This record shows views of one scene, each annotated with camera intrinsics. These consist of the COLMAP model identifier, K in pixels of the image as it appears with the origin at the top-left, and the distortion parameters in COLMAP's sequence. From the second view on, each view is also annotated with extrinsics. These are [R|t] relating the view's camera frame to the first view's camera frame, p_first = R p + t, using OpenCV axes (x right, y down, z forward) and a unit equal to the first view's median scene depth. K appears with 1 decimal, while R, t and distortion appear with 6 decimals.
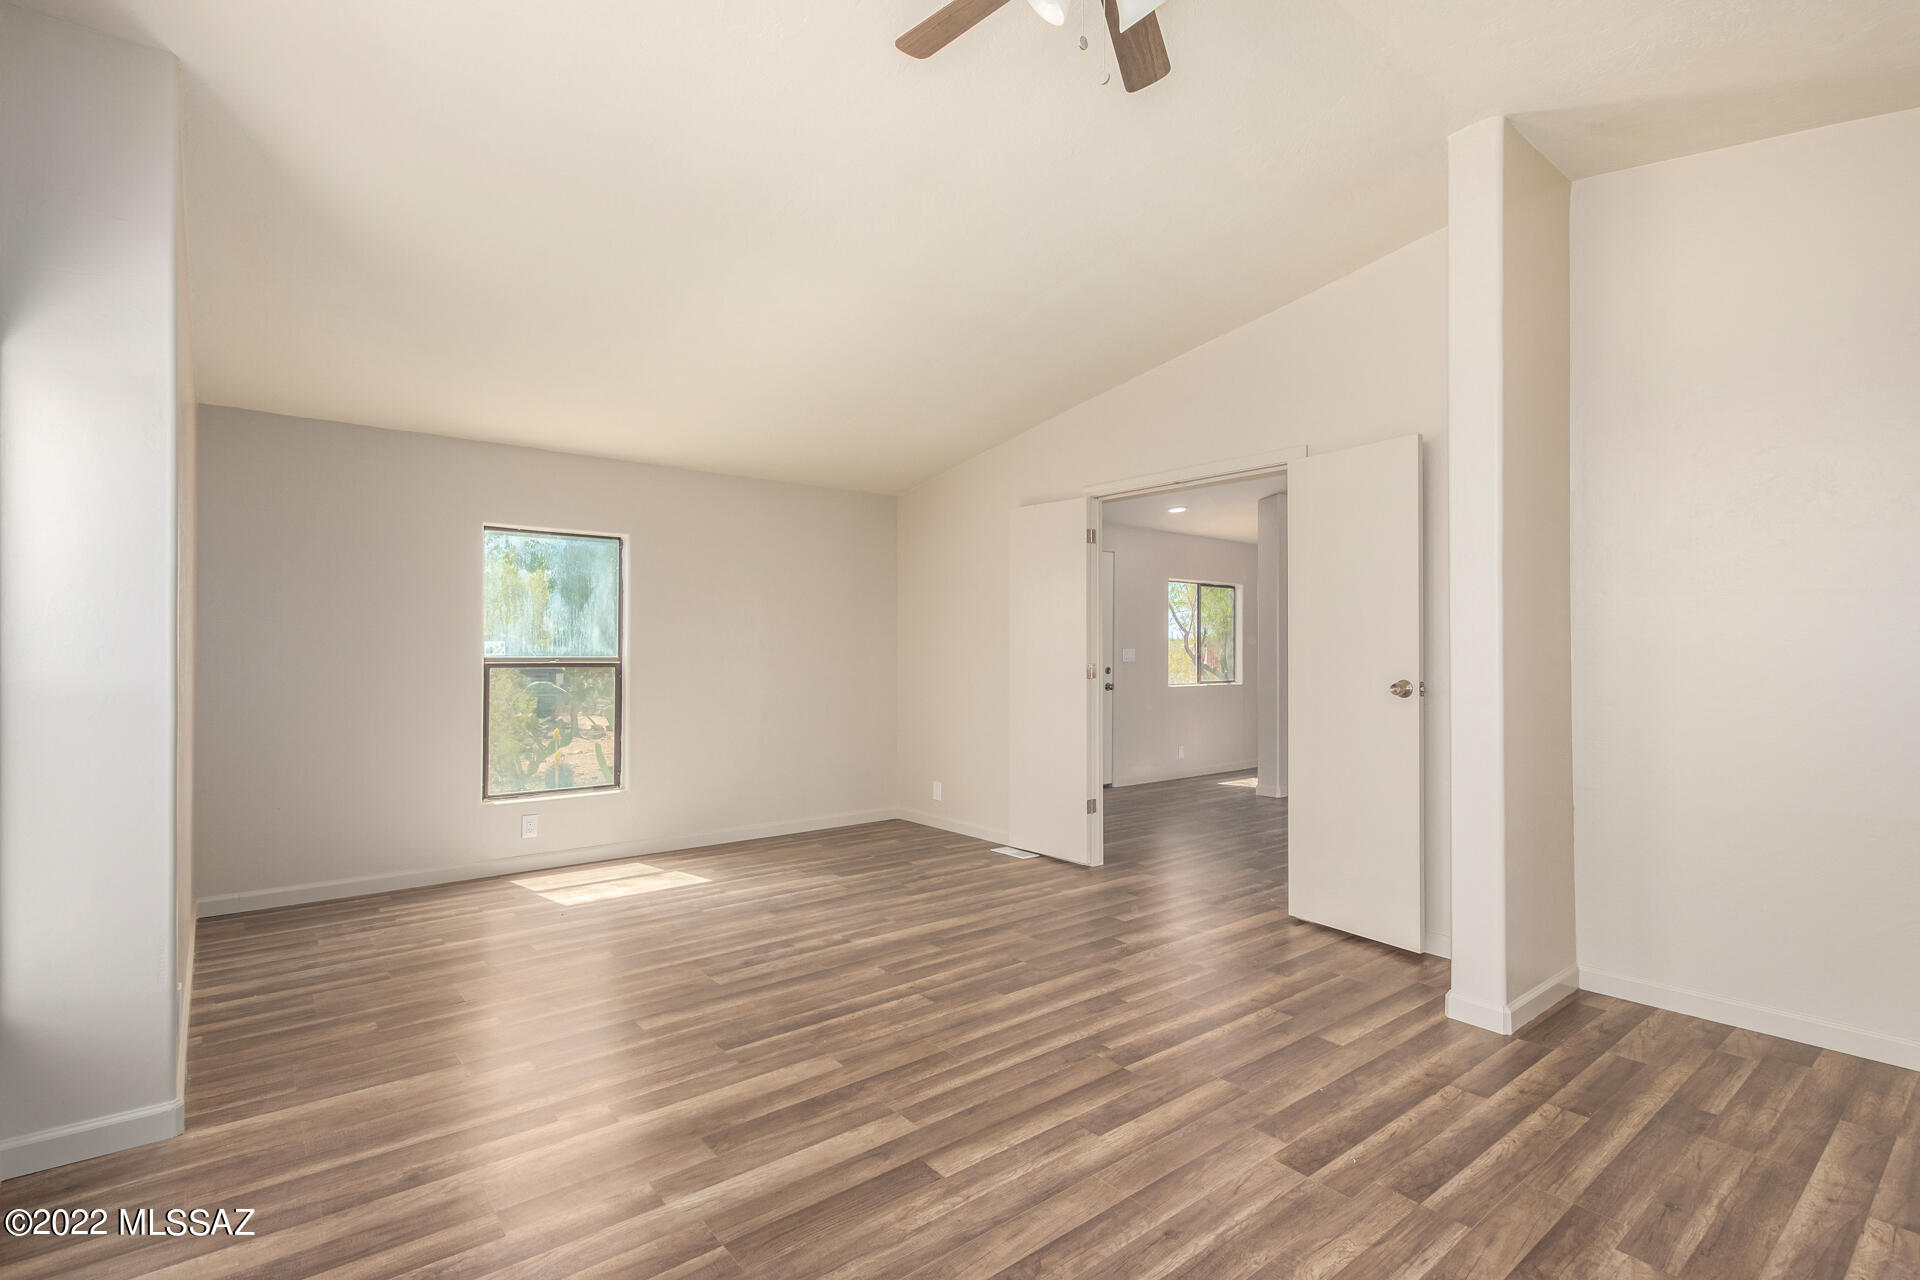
lens RADIAL K [[896.4, 0, 964.0], [0, 896.4, 646.4], [0, 0, 1]] dist [0.010295, -0.002323]
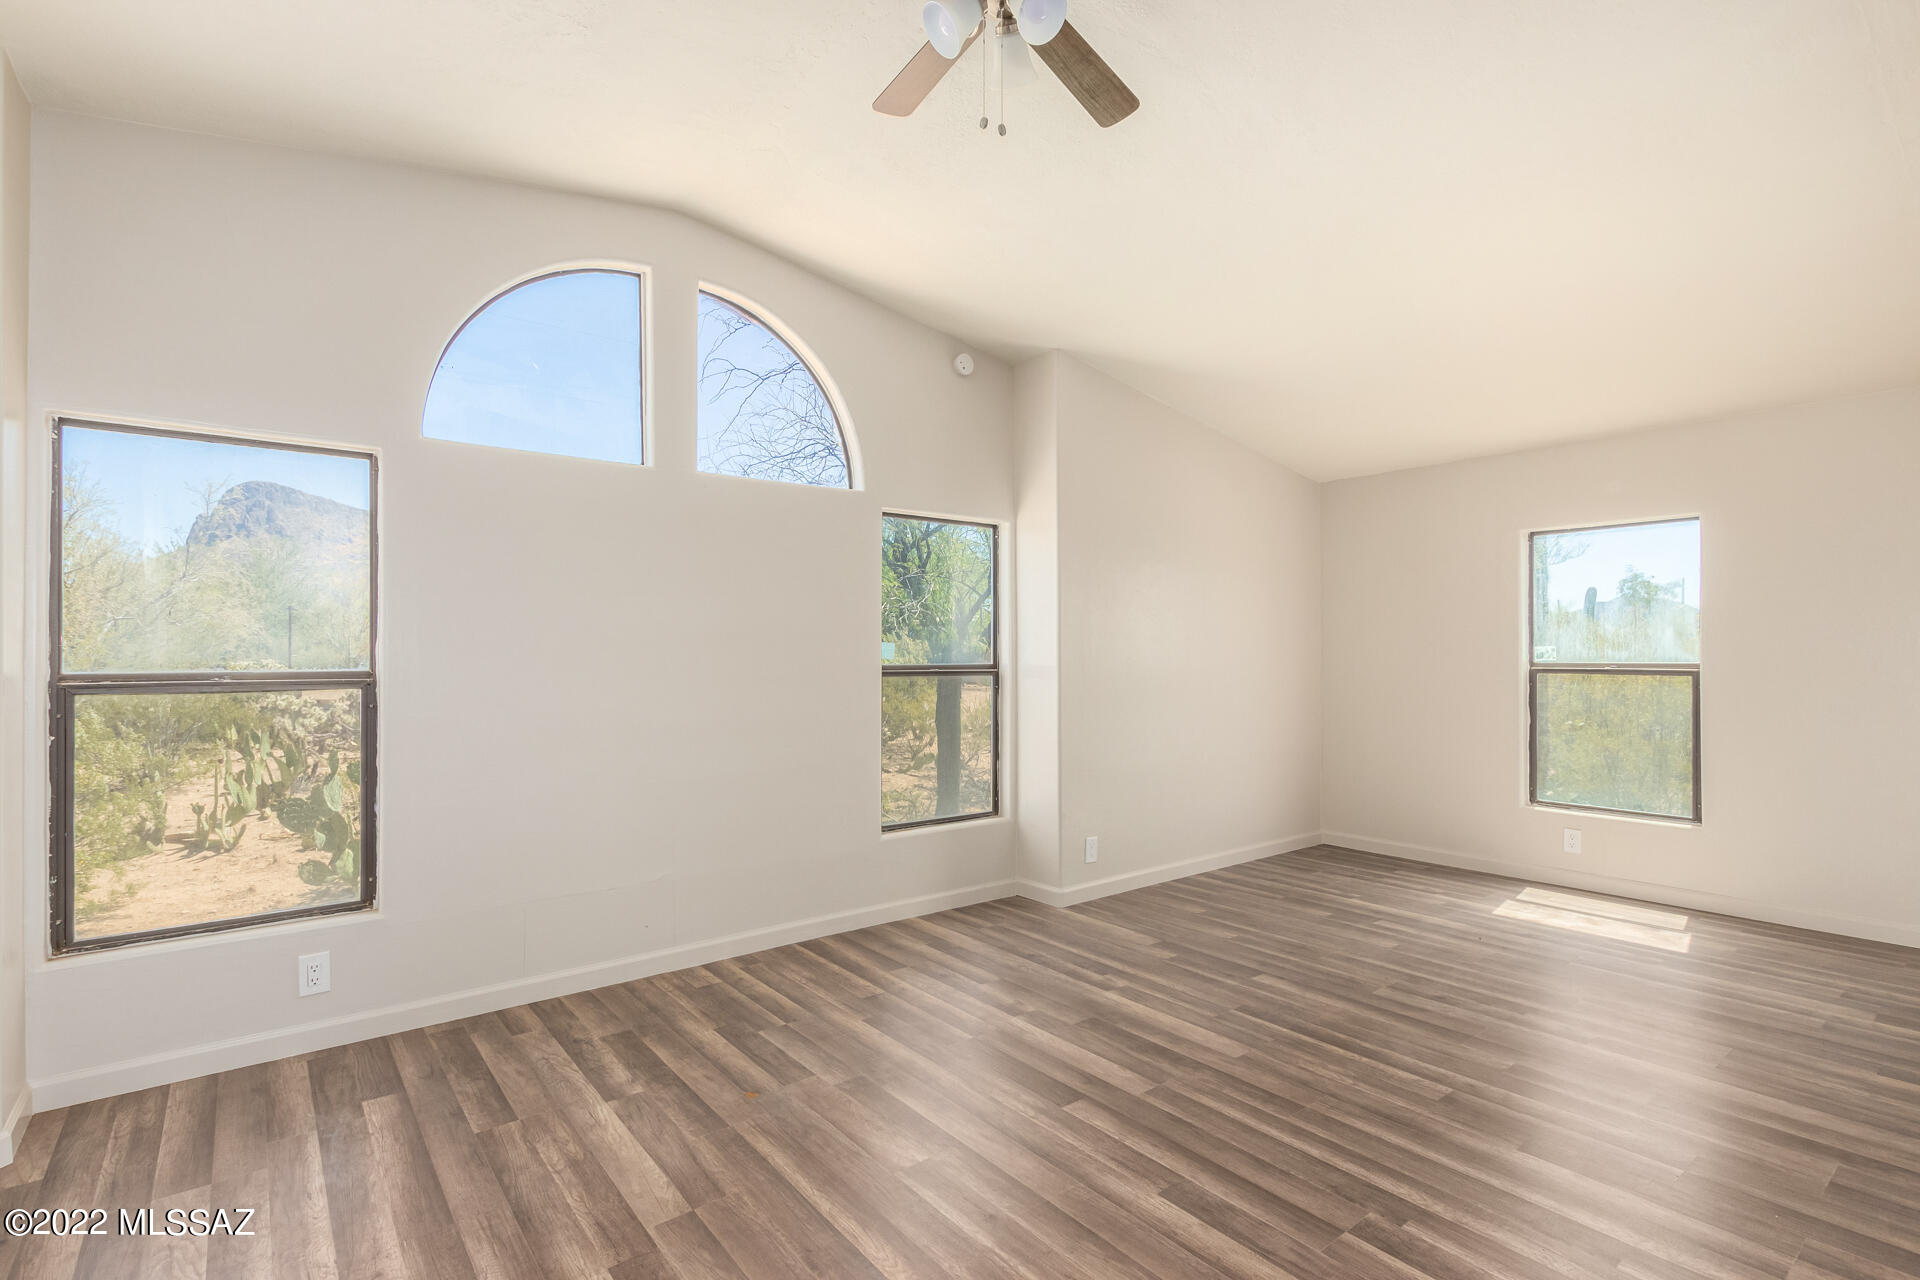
lens RADIAL K [[896.4, 0, 966.1], [0, 896.4, 645.7], [0, 0, 1]] dist [0.010295, -0.002323]
pose [[-0.007815, -0.012715, -0.999889, 0.827408], [0.008237, 0.999884, -0.012780, 0.001424], [0.999936, -0.008336, -0.007709, 0.635270]]
